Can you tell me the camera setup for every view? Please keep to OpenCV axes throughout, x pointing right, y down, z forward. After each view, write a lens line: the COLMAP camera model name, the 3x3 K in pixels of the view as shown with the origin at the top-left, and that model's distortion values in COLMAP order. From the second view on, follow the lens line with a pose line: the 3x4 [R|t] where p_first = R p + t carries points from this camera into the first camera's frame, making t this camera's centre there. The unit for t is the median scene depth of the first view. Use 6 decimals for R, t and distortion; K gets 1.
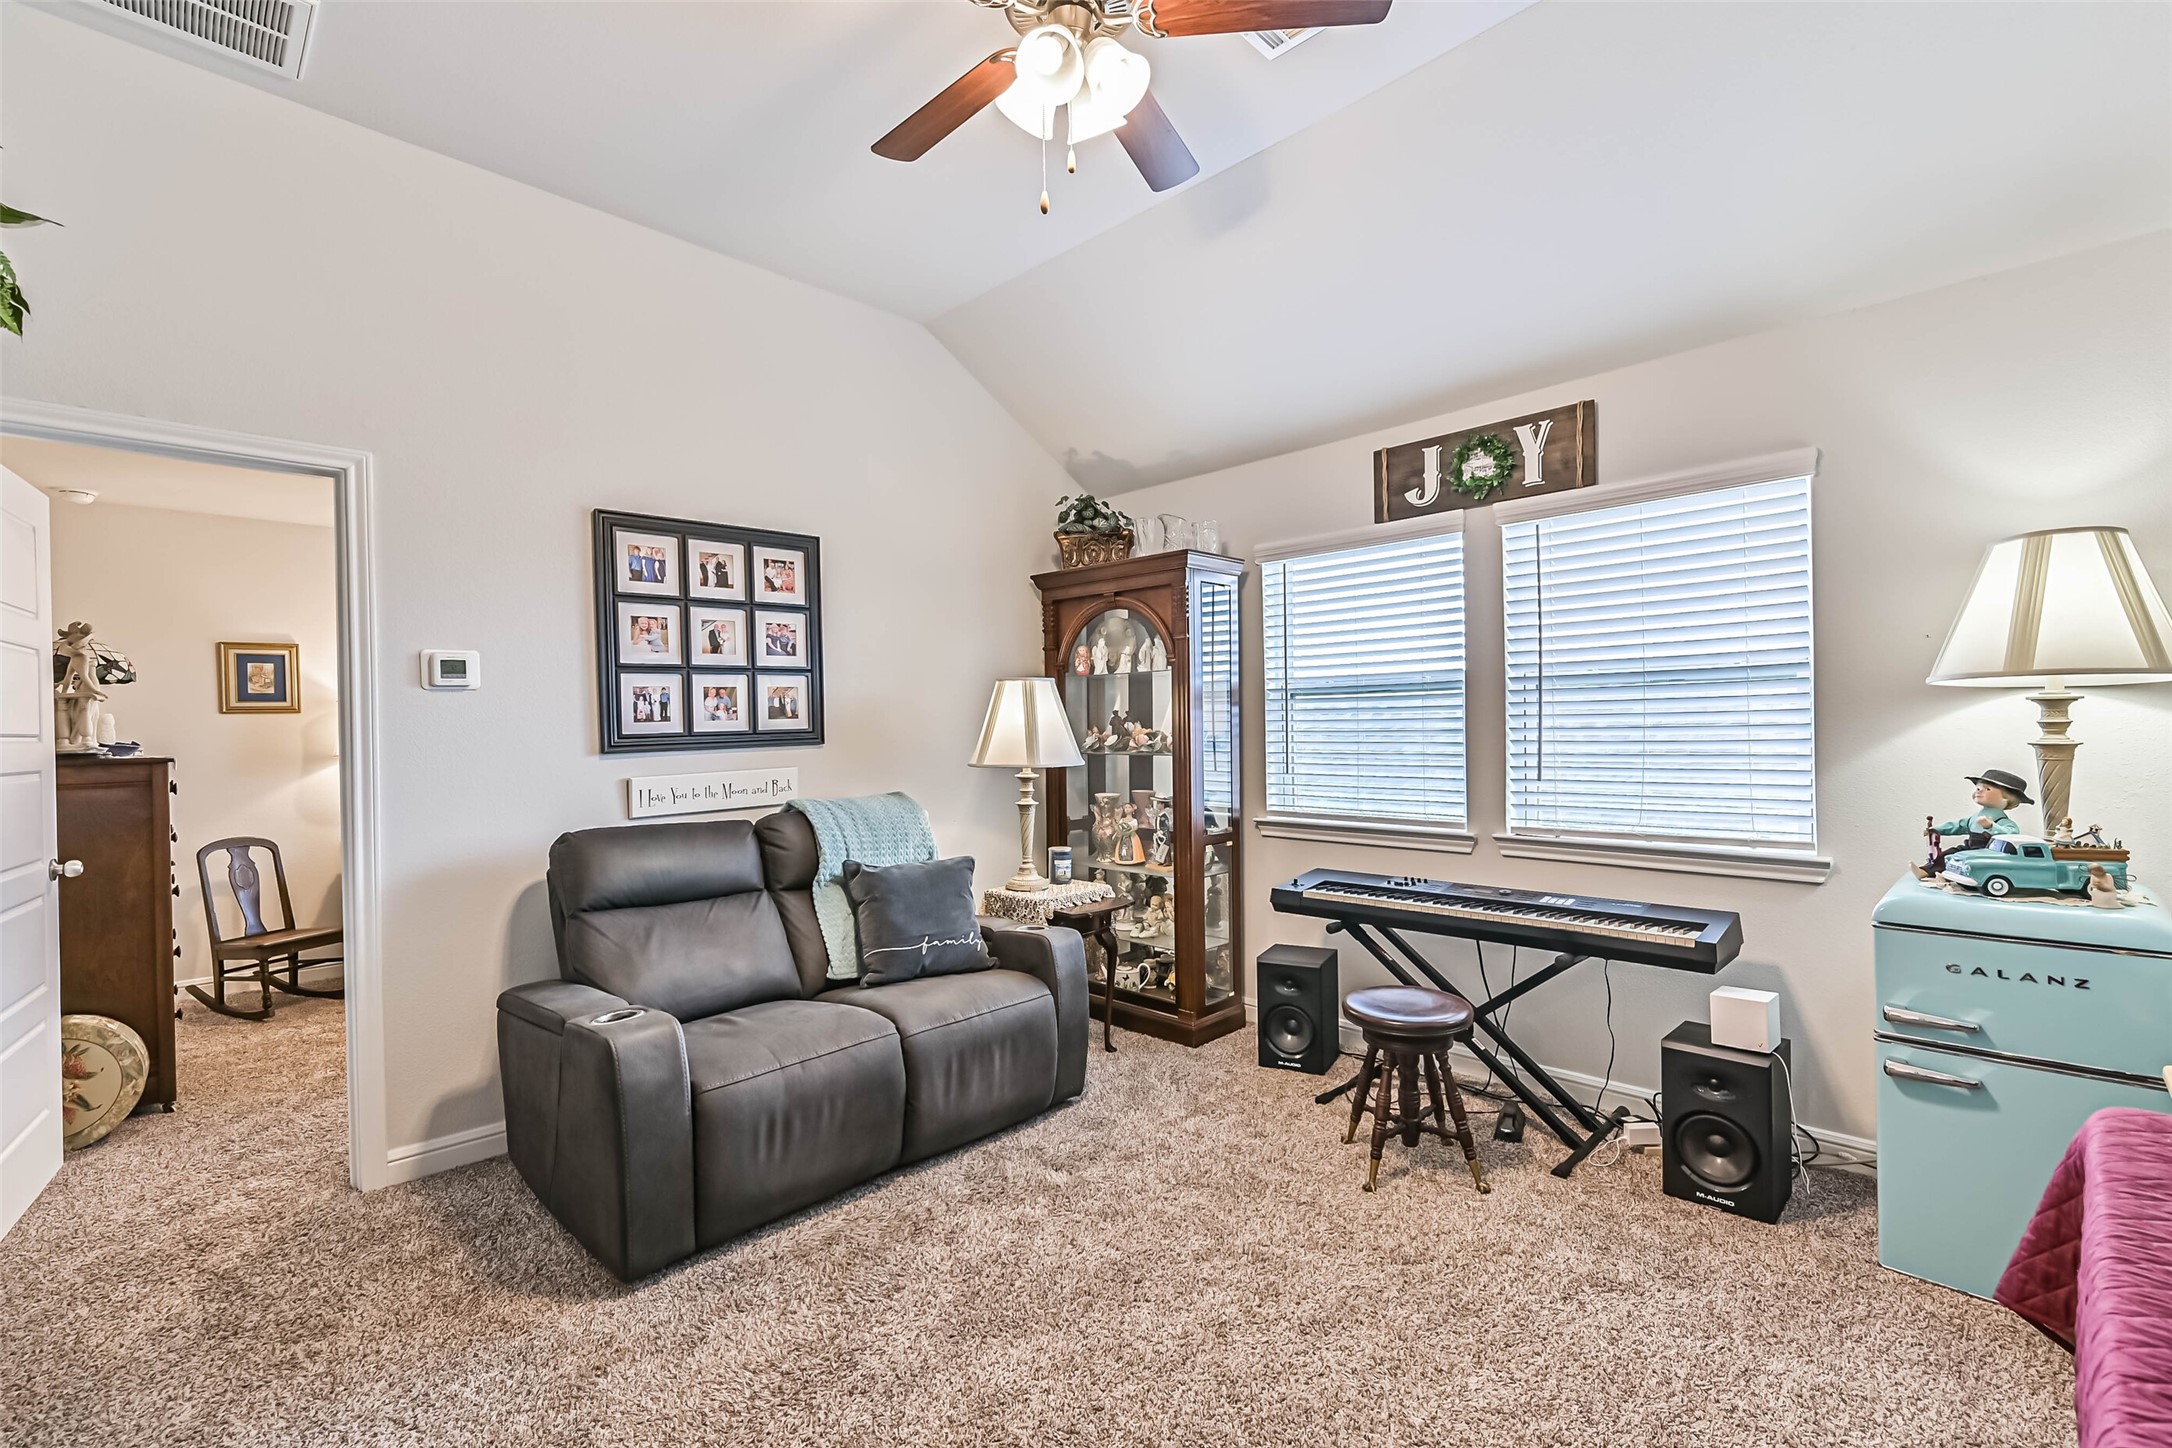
lens RADIAL K [[917.3, 0, 1086.7], [0, 917.3, 716.6], [0, 0, 1]] dist [0.001175, -0.002686]
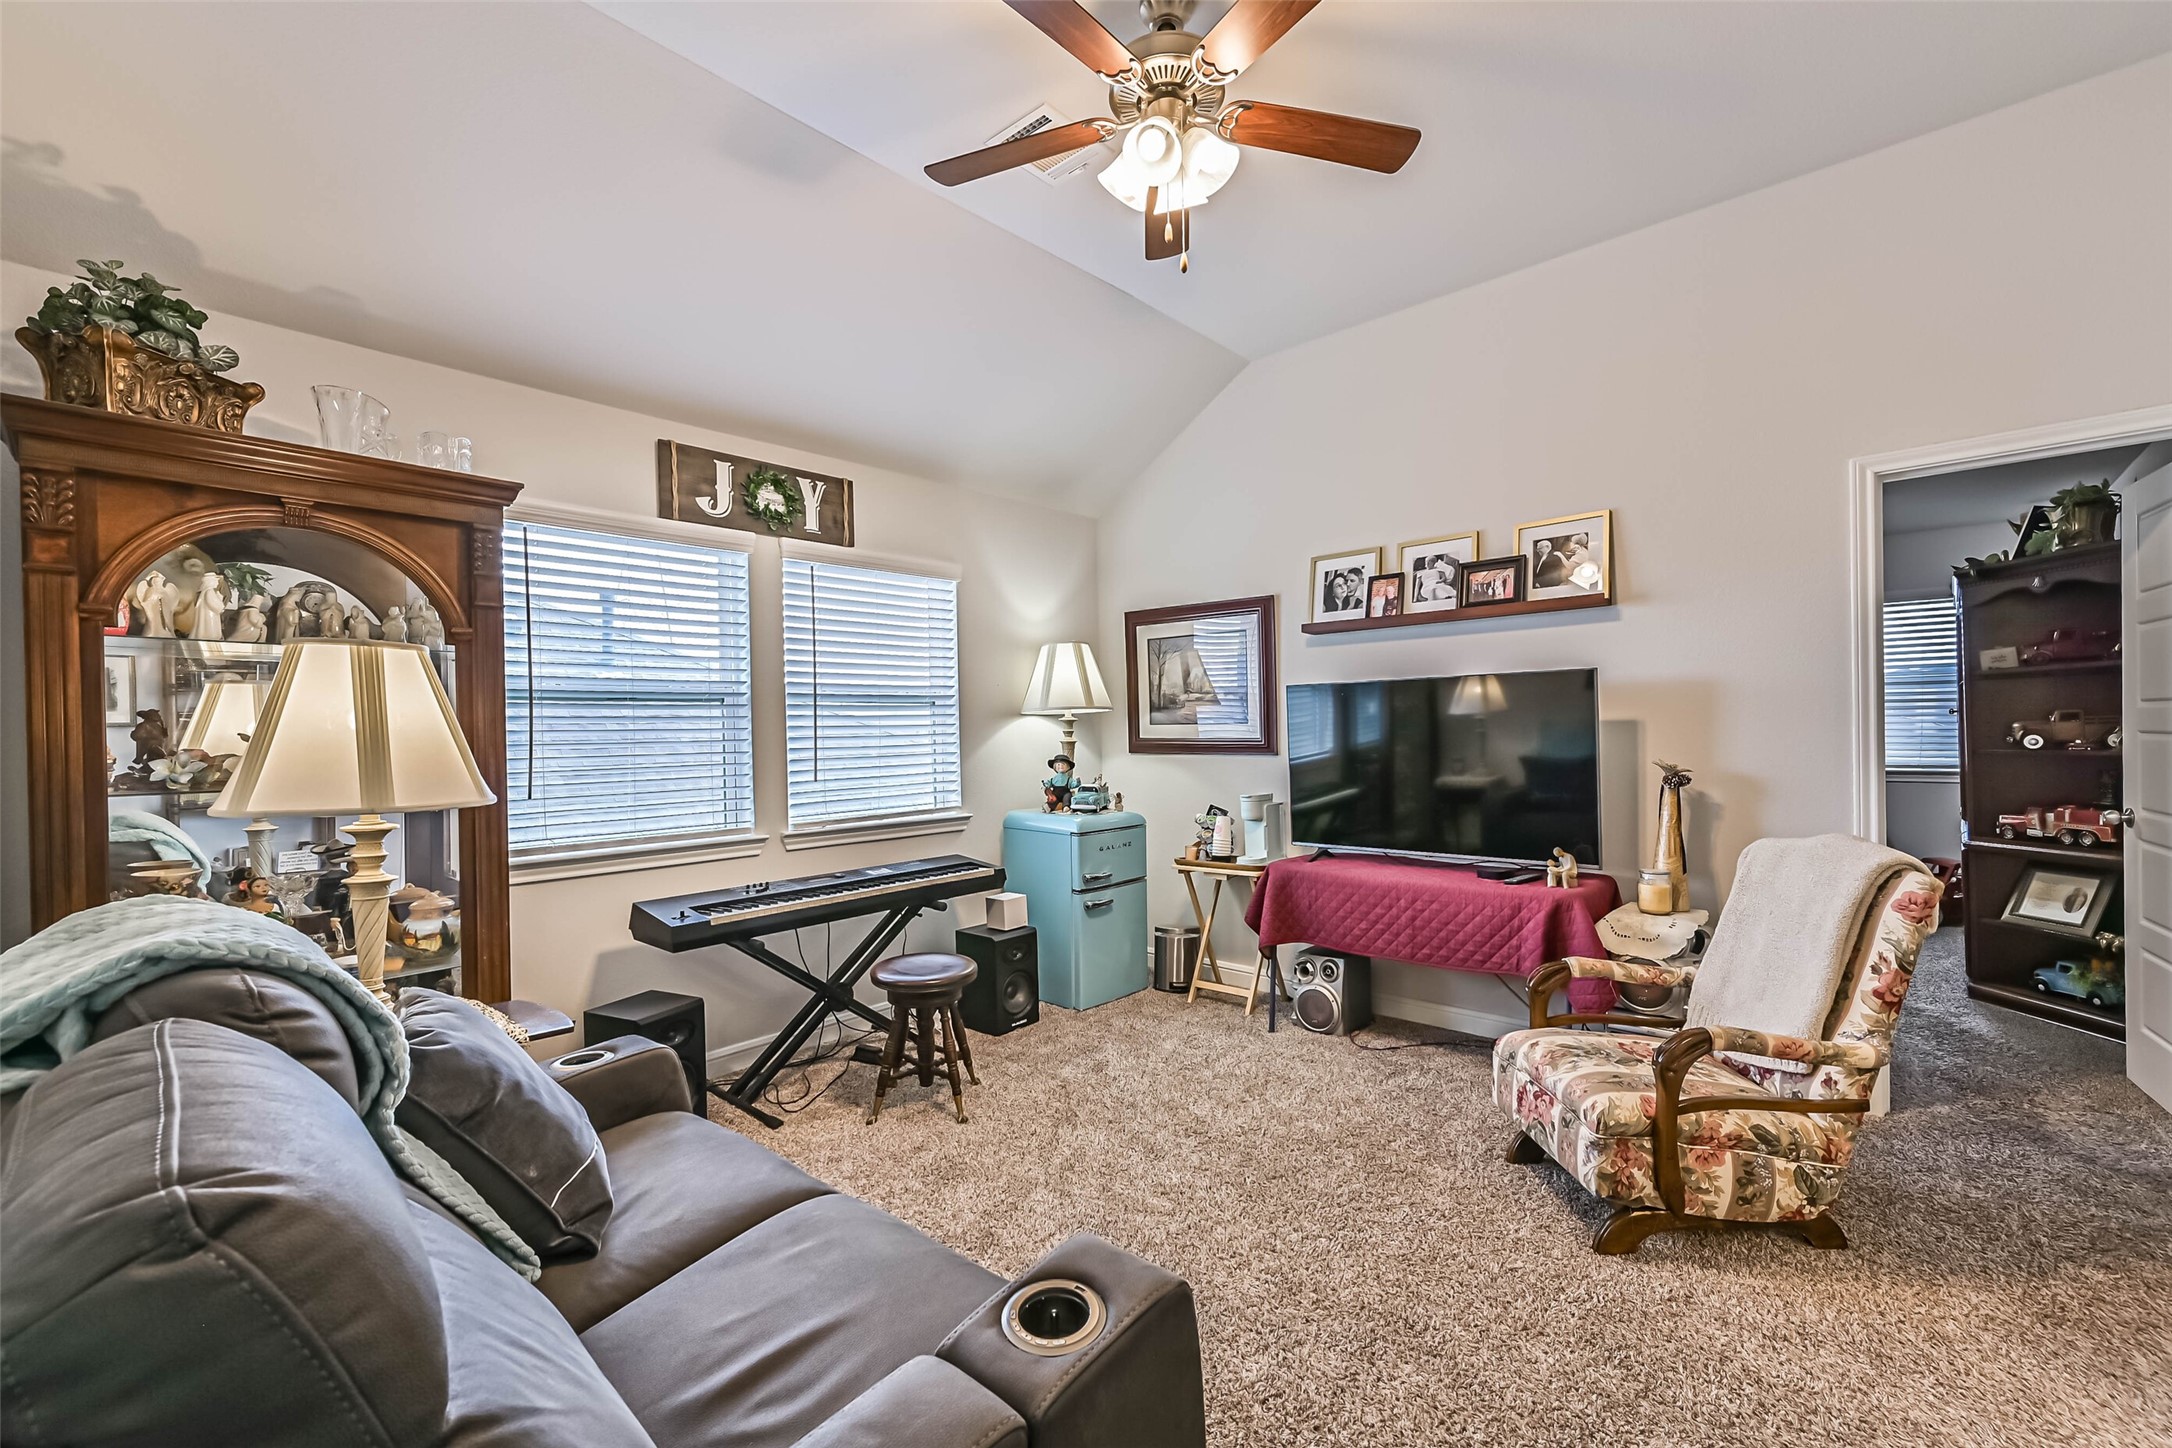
lens RADIAL K [[872.5, 0, 1109.7], [0, 872.5, 729.1], [0, 0, 1]] dist [-0.003208, 0.000461]
pose [[-0.029696, 0.014930, 0.999447, -0.640023], [0.006844, 0.999868, -0.014733, 0.020708], [-0.999536, 0.006403, -0.029794, 0.646837]]
